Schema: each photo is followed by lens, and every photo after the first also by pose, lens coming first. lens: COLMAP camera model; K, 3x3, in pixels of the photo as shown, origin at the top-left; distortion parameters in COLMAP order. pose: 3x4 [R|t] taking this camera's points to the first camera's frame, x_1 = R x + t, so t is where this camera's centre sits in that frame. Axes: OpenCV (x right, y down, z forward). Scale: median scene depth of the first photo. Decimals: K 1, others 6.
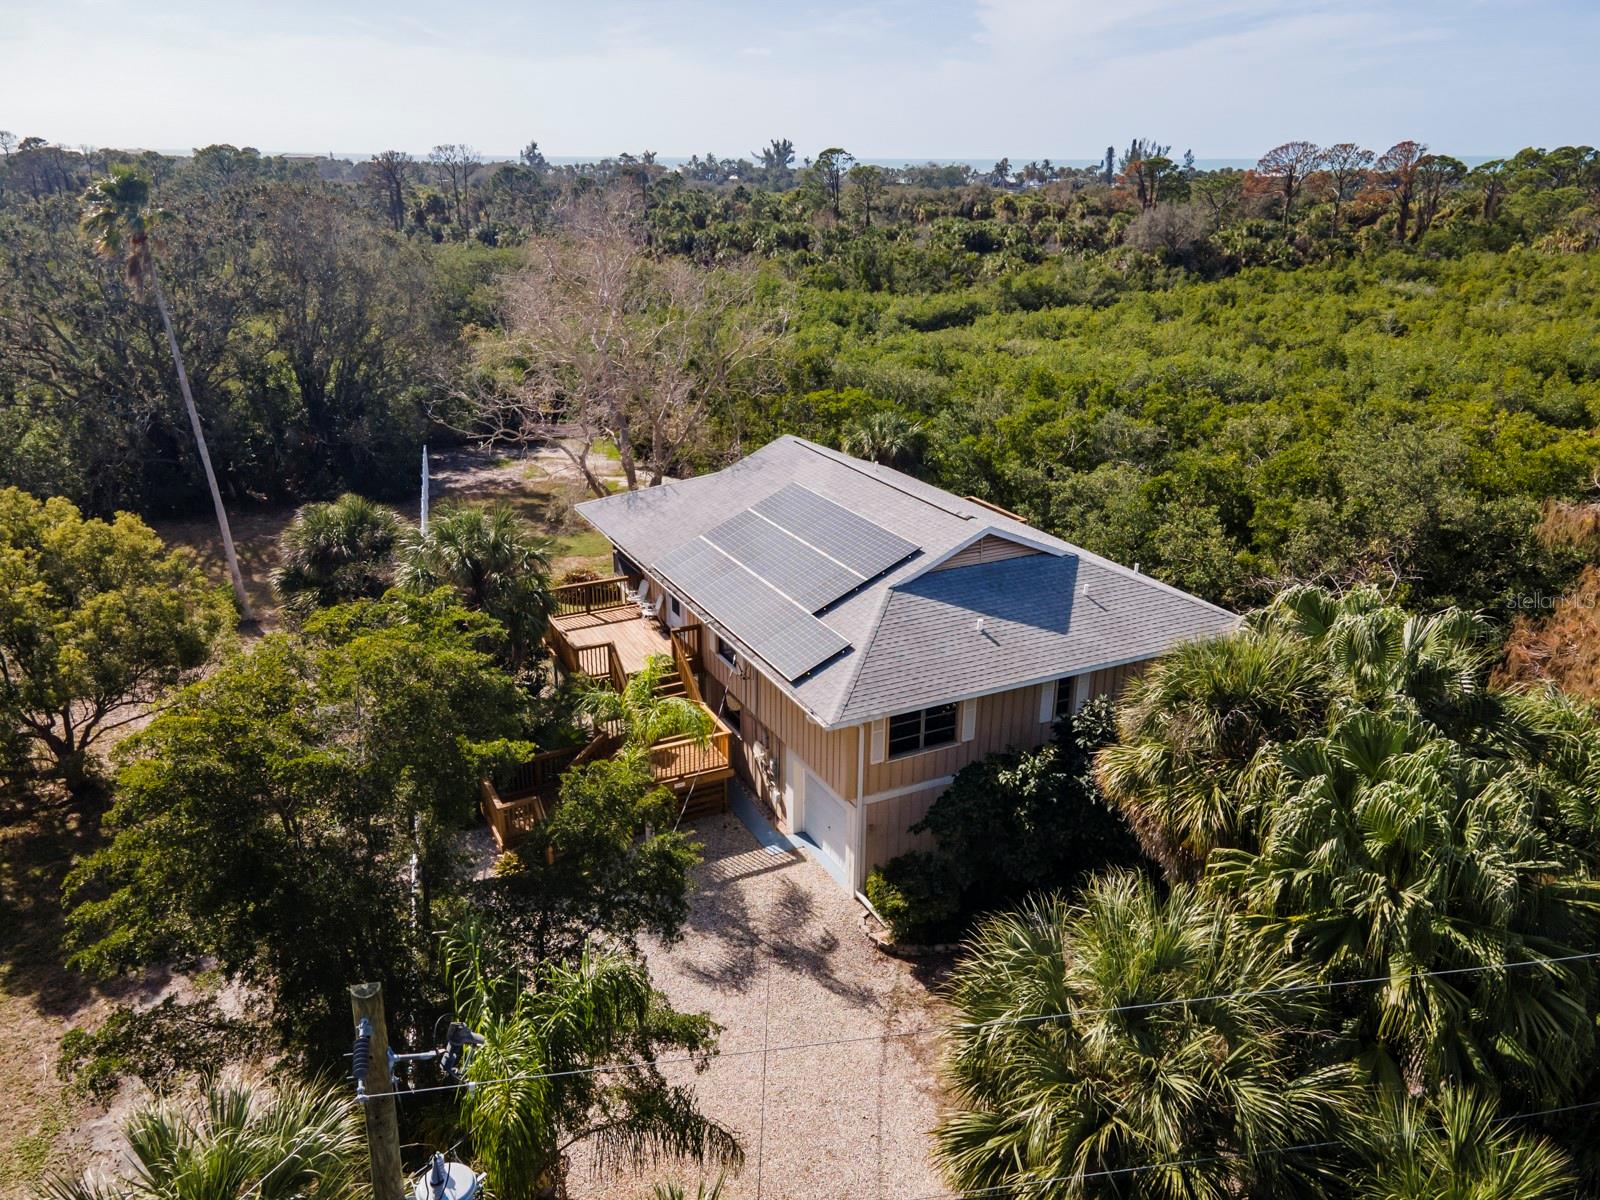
lens RADIAL K [[1107.7, 0, 814.8], [0, 1107.7, 593.6], [0, 0, 1]] dist [0.018886, 0.002524]
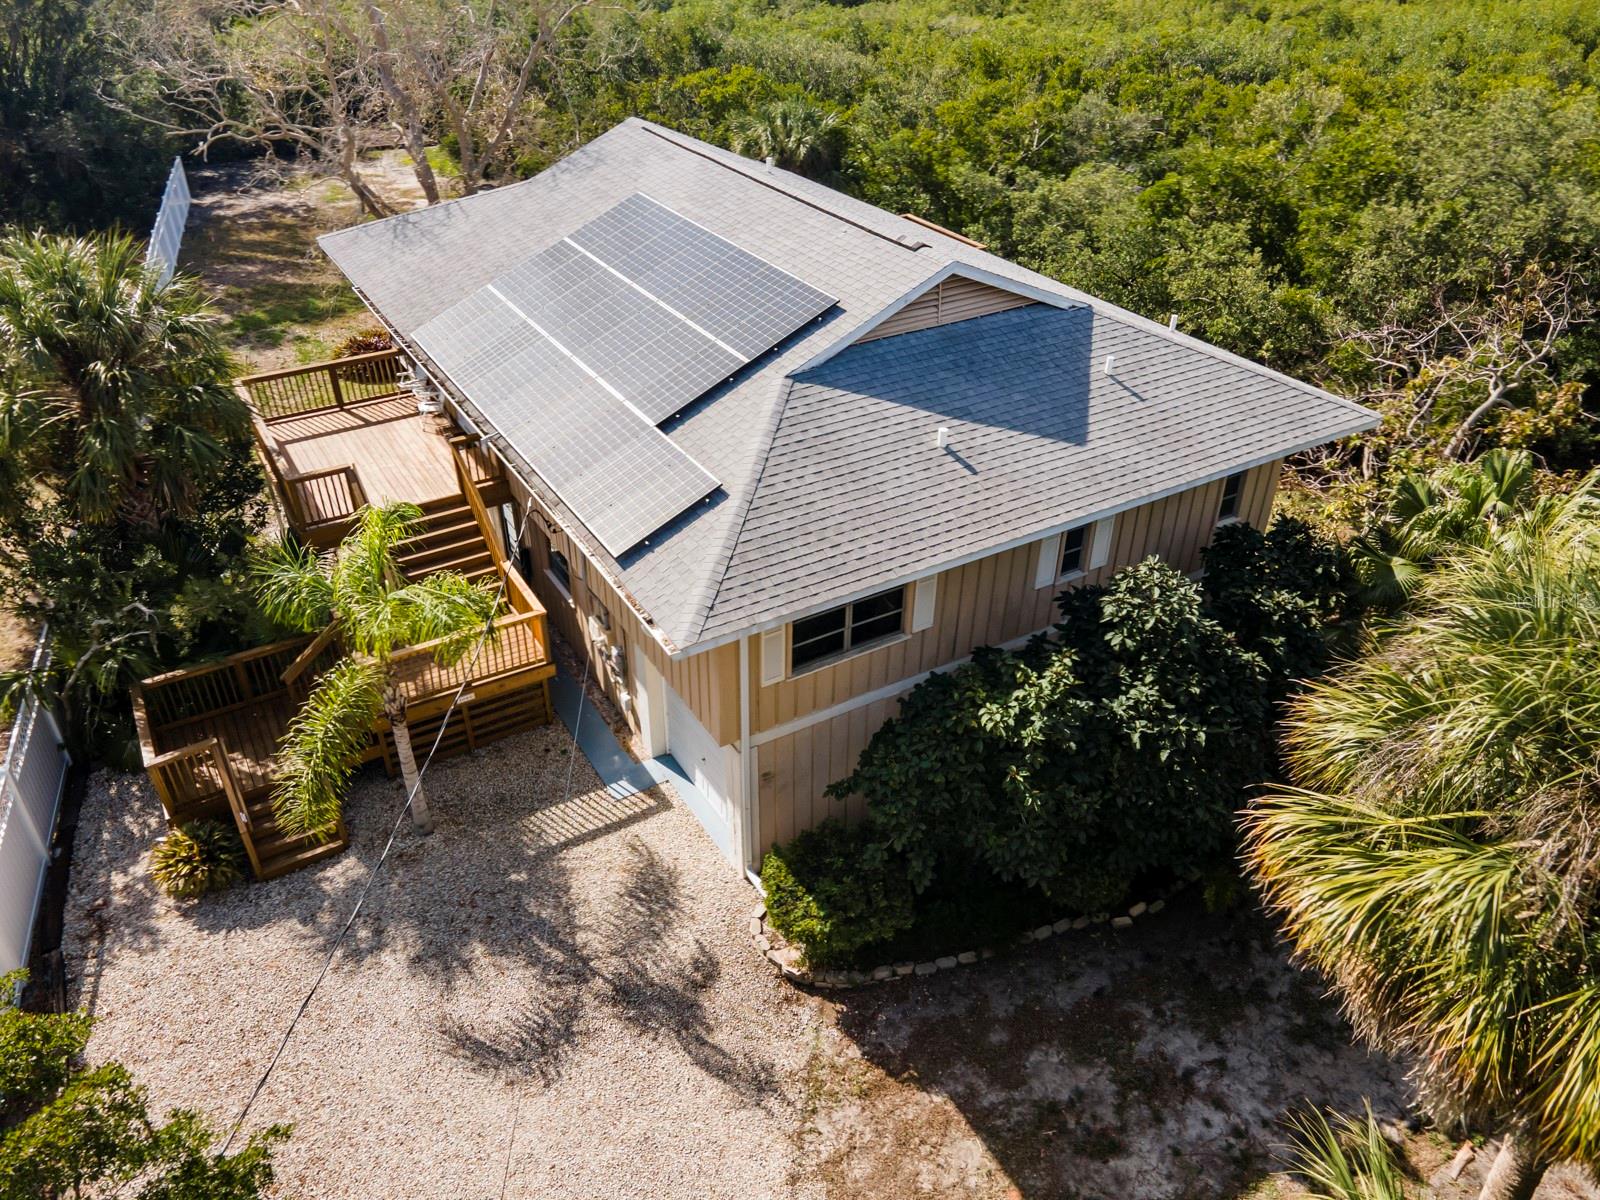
lens RADIAL K [[1107.7, 0, 814.8], [0, 1107.7, 593.6], [0, 0, 1]] dist [0.018886, 0.002524]
pose [[0.997151, -0.041398, 0.063050, 0.036624], [0.025583, 0.971994, 0.233609, -0.027005], [-0.070955, -0.231331, 0.970284, 0.368601]]
